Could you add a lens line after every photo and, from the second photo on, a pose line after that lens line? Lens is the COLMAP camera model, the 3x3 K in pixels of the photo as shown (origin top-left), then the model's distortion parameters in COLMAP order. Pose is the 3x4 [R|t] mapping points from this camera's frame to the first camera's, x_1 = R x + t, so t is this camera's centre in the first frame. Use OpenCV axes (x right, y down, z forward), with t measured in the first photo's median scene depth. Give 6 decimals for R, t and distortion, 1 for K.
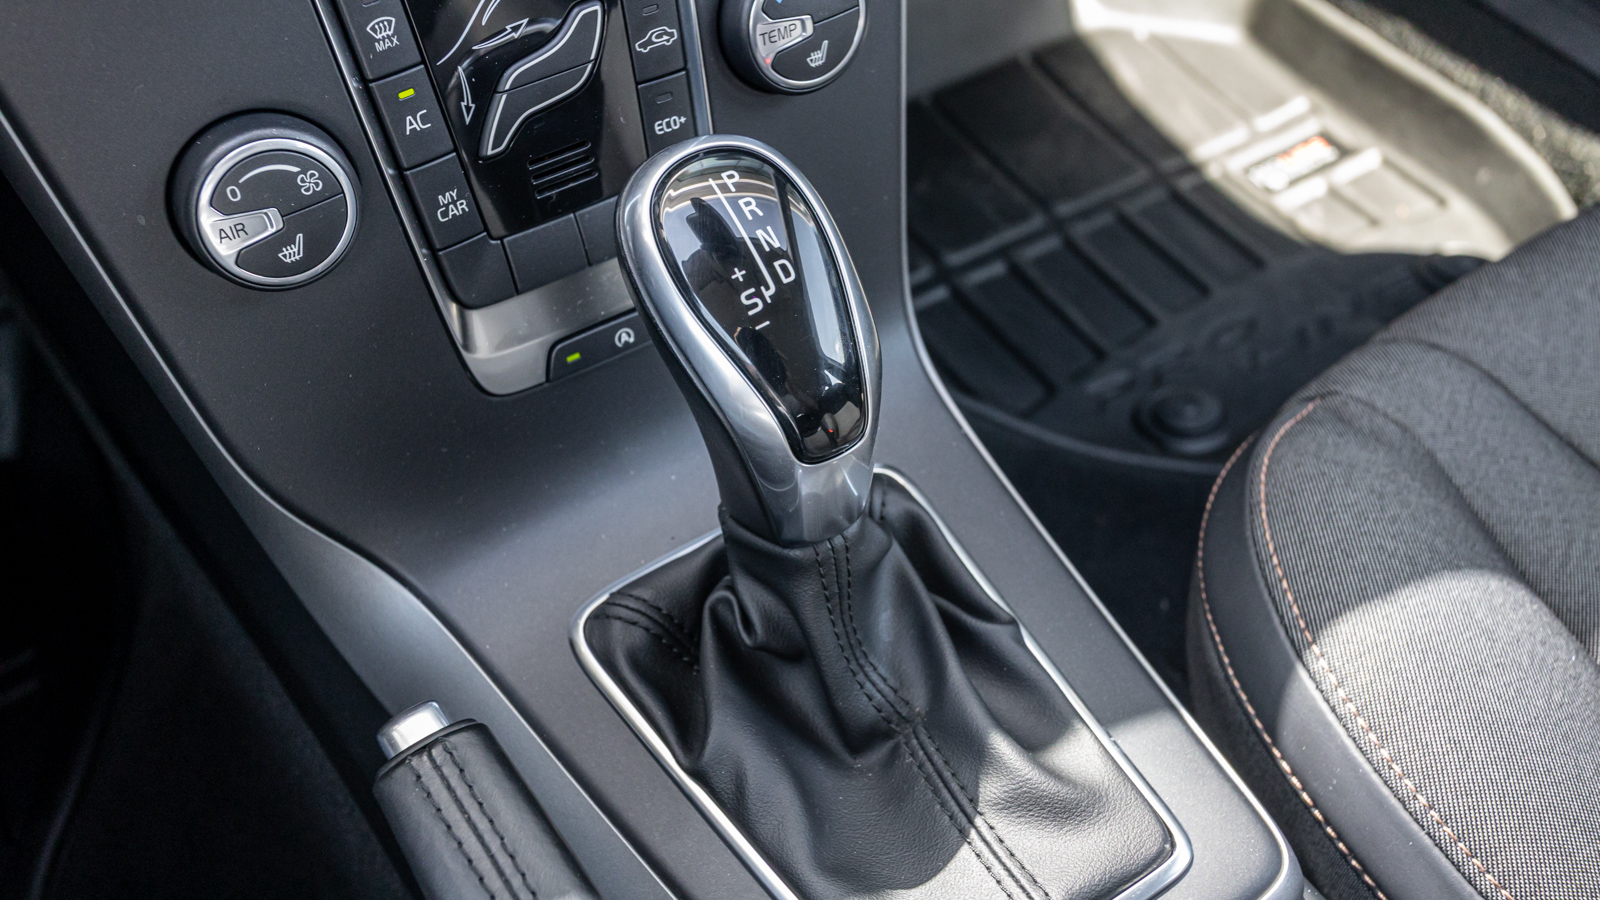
lens RADIAL K [[1455.0, 0, 800.0], [0, 1455.0, 450.0], [0, 0, 1]] dist [0.007019, 0.007894]
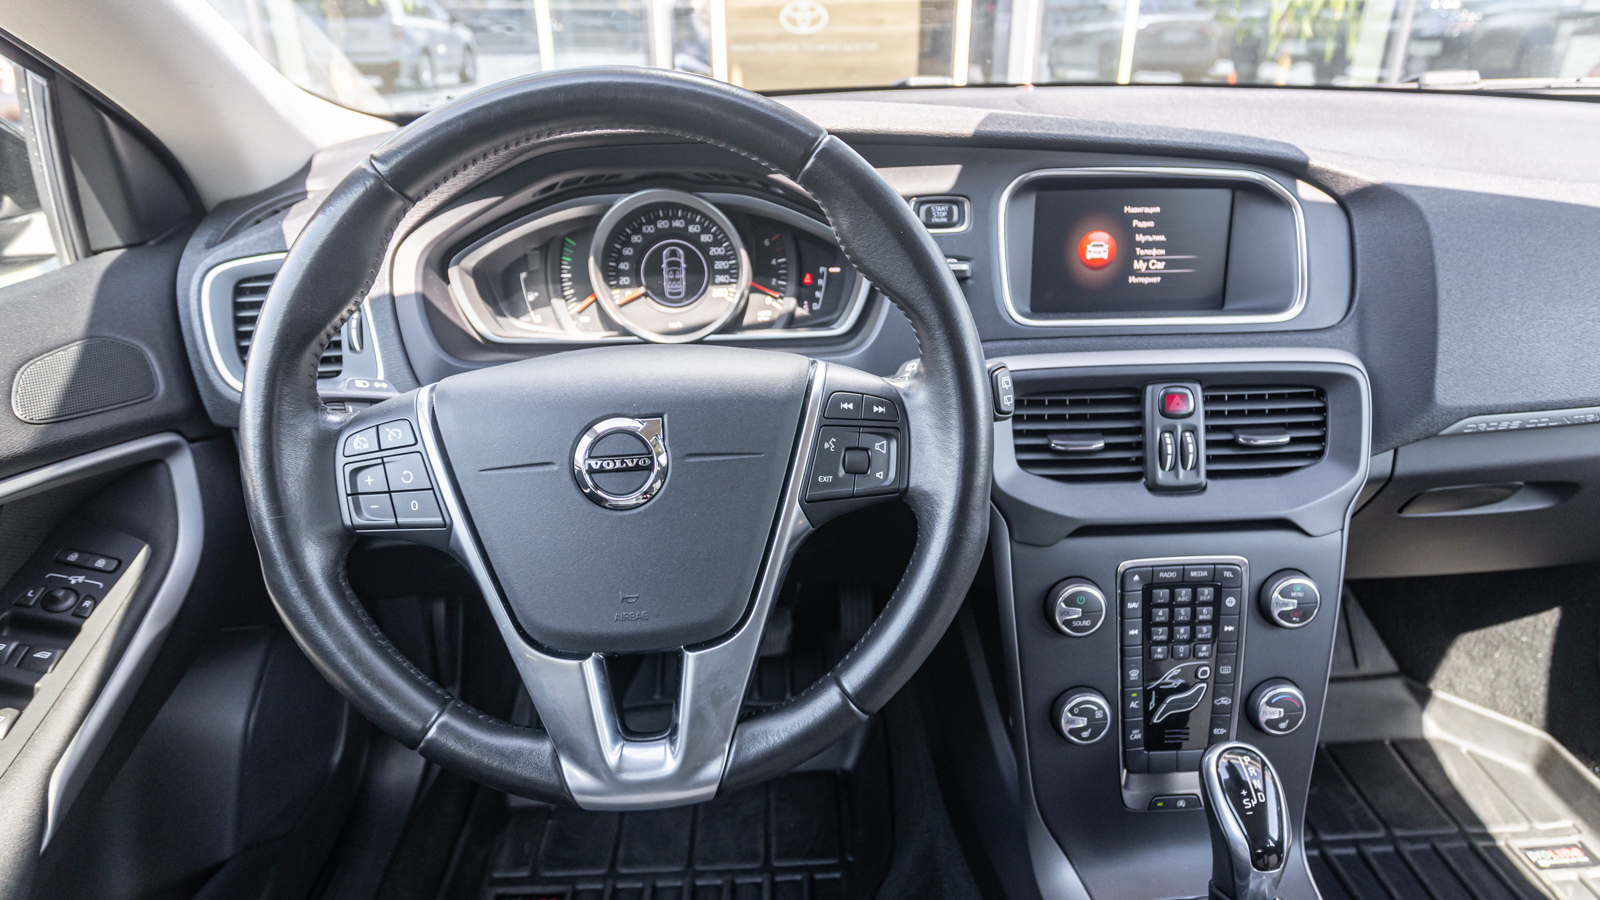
lens RADIAL K [[946.6, 0, 806.8], [0, 946.6, 426.8], [0, 0, 1]] dist [-0.009314, 0.001630]
pose [[0.877797, 0.188796, -0.440260, -0.045272], [-0.364941, 0.858907, -0.359302, 0.096151], [0.310307, 0.476063, 0.822845, -0.454738]]
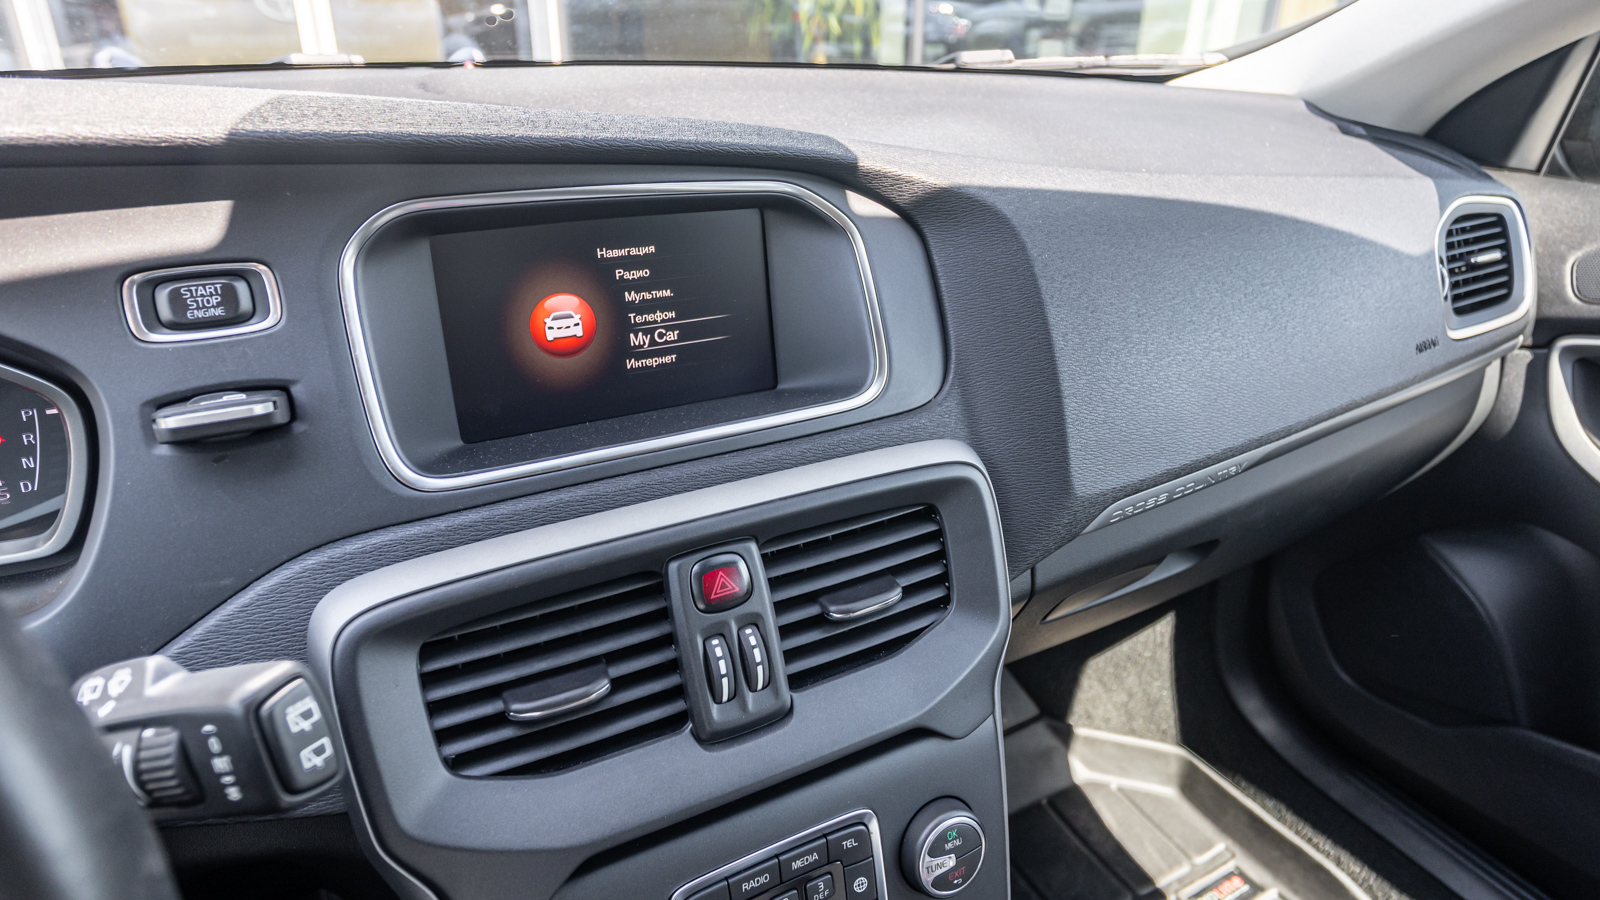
lens RADIAL K [[952.5, 0, 855.0], [0, 952.5, 389.6], [0, 0, 1]] dist [-0.003720, 0.000376]
pose [[0.999462, 0.027471, -0.017942, -0.055391], [-0.032726, 0.874036, -0.484757, -0.183418], [0.002366, 0.485083, 0.874465, -0.161944]]
